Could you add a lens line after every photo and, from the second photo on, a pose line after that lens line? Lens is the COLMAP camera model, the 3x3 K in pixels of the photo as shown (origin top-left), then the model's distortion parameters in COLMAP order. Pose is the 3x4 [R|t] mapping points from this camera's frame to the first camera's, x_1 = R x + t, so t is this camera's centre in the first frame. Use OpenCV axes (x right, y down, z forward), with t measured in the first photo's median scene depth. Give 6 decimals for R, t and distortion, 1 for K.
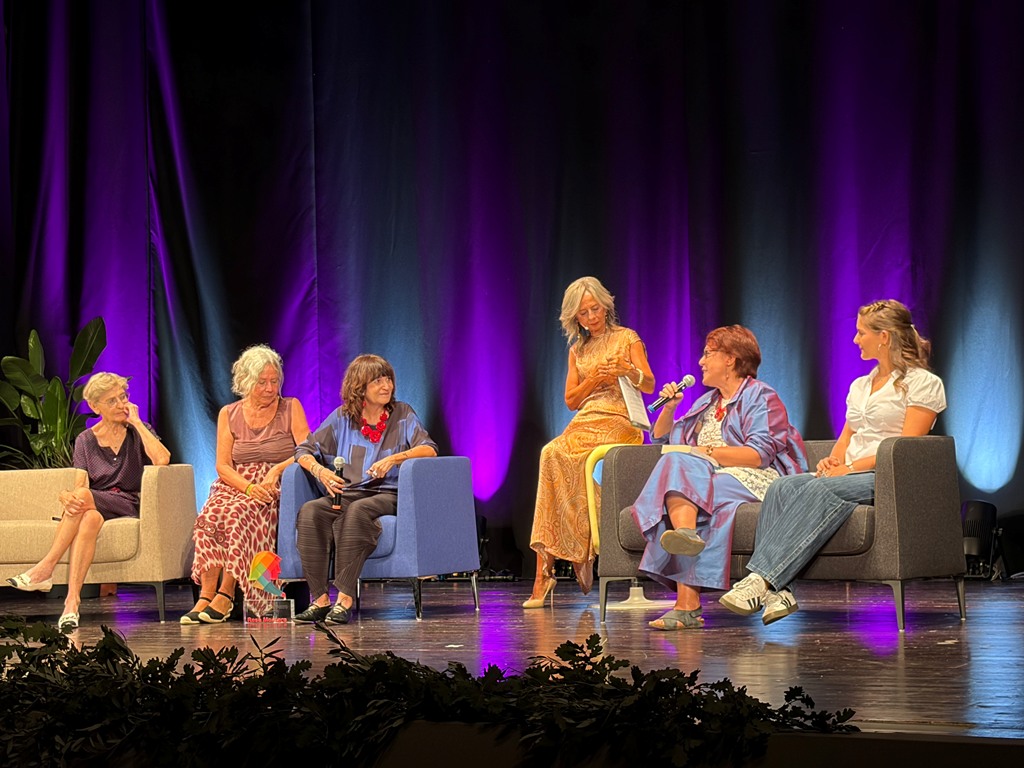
lens RADIAL K [[2202.3, 0, 513.0], [0, 2202.3, 382.9], [0, 0, 1]] dist [0.178731, 0.000000]
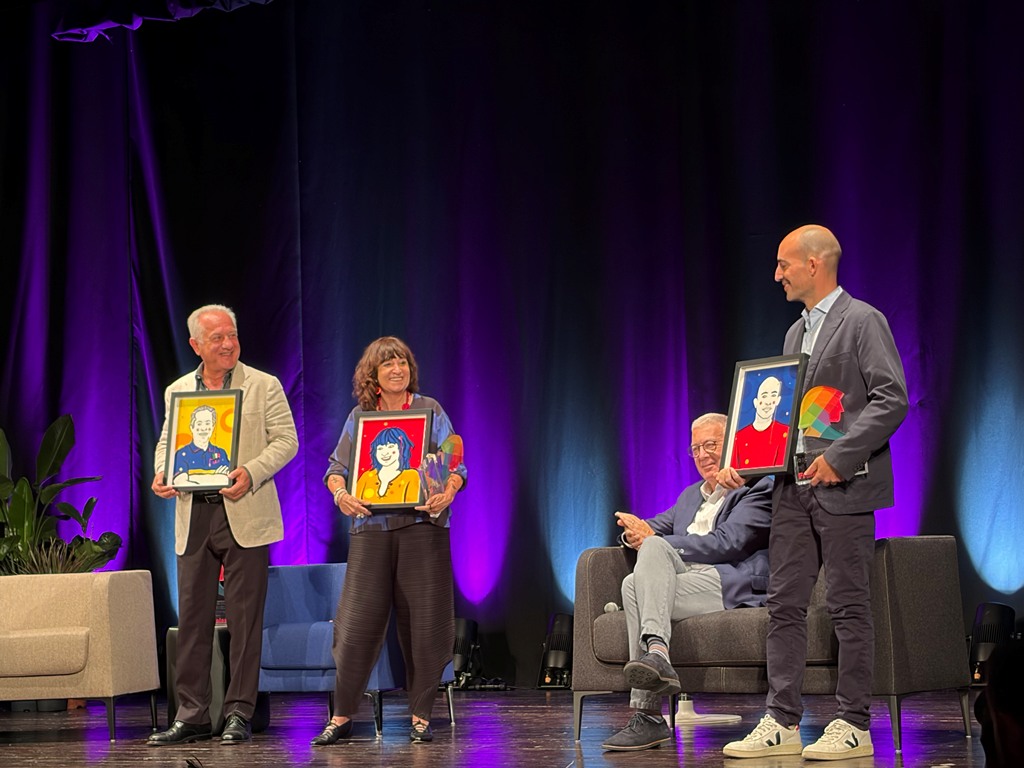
lens RADIAL K [[2202.3, 0, 514.0], [0, 2202.3, 385.9], [0, 0, 1]] dist [0.178731, 0.000000]
pose [[0.999796, -0.008098, -0.018525, 0.022795], [0.007311, 0.999085, -0.042150, -0.000304], [0.018849, 0.042006, 0.998940, 0.050698]]
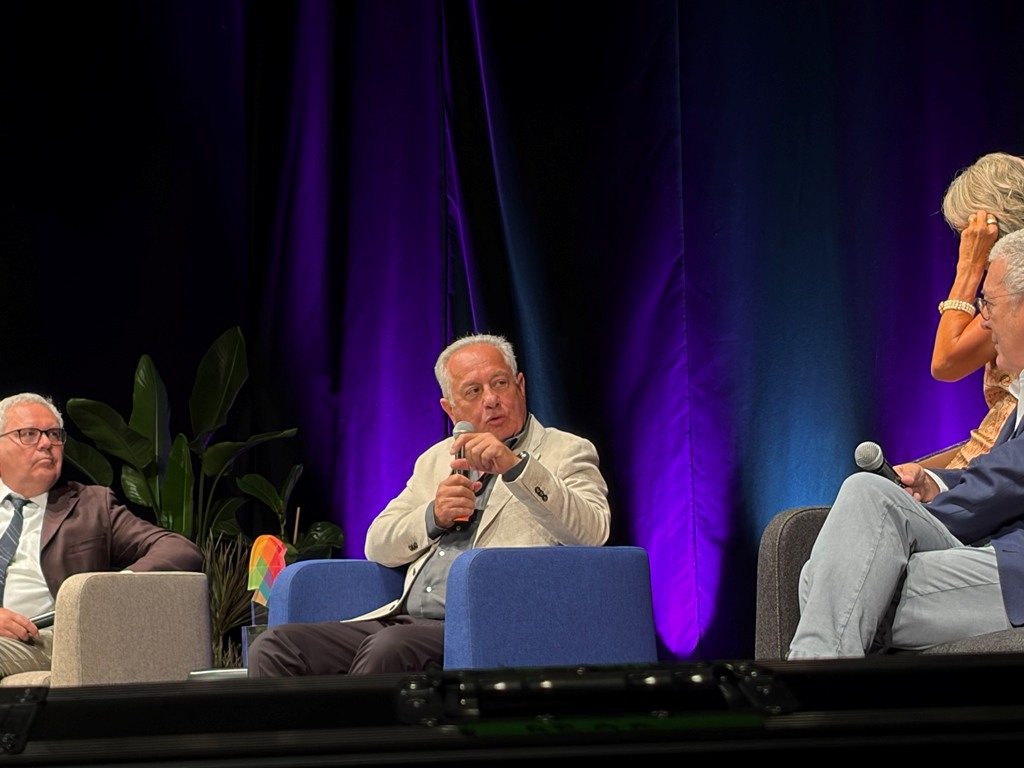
lens RADIAL K [[3108.6, 0, 509.8], [0, 3108.6, 379.5], [0, 0, 1]] dist [0.268620, 0.000000]
pose [[0.947199, -0.031531, -0.319091, 0.137730], [0.018361, 0.998854, -0.044198, 0.021050], [0.320119, 0.036006, 0.946693, 0.256124]]
